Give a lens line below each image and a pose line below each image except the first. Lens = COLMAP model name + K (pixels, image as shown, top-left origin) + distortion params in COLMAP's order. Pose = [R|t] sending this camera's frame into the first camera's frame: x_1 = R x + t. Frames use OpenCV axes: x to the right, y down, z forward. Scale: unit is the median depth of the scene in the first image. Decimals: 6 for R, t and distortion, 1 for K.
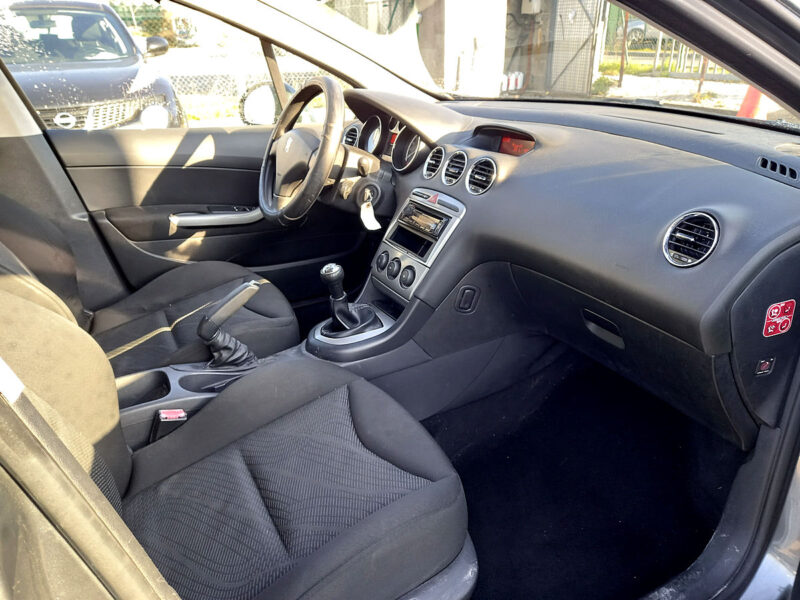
lens RADIAL K [[578.4, 0, 404.1], [0, 578.4, 303.4], [0, 0, 1]] dist [0.067009, -0.055355]
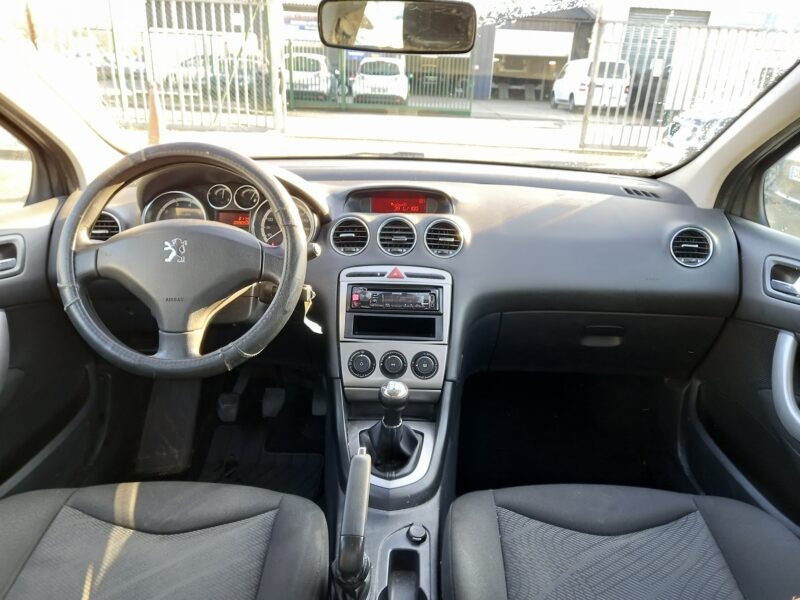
lens RADIAL K [[578.4, 0, 404.1], [0, 578.4, 303.4], [0, 0, 1]] dist [0.067009, -0.055355]
pose [[0.482792, -0.269296, 0.833302, -0.622014], [0.322548, 0.939333, 0.116687, -0.215361], [-0.814172, 0.212444, 0.540363, 0.480342]]
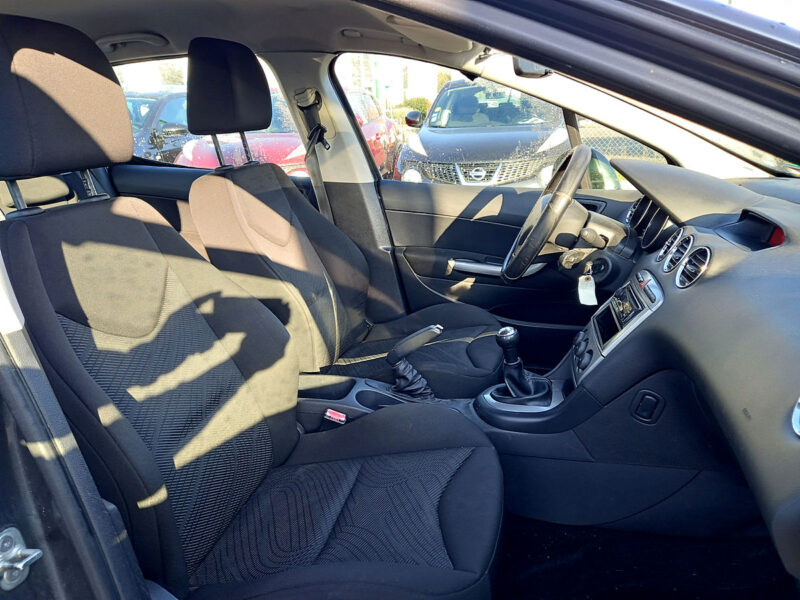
lens RADIAL K [[574.9, 0, 400.0], [0, 574.9, 300.0], [0, 0, 1]] dist [0.080471, -0.051407]
pose [[0.754564, 0.204001, -0.623713, 0.296091], [-0.264137, 0.964476, -0.004094, -0.051422], [0.600721, 0.167835, 0.781643, 0.090160]]
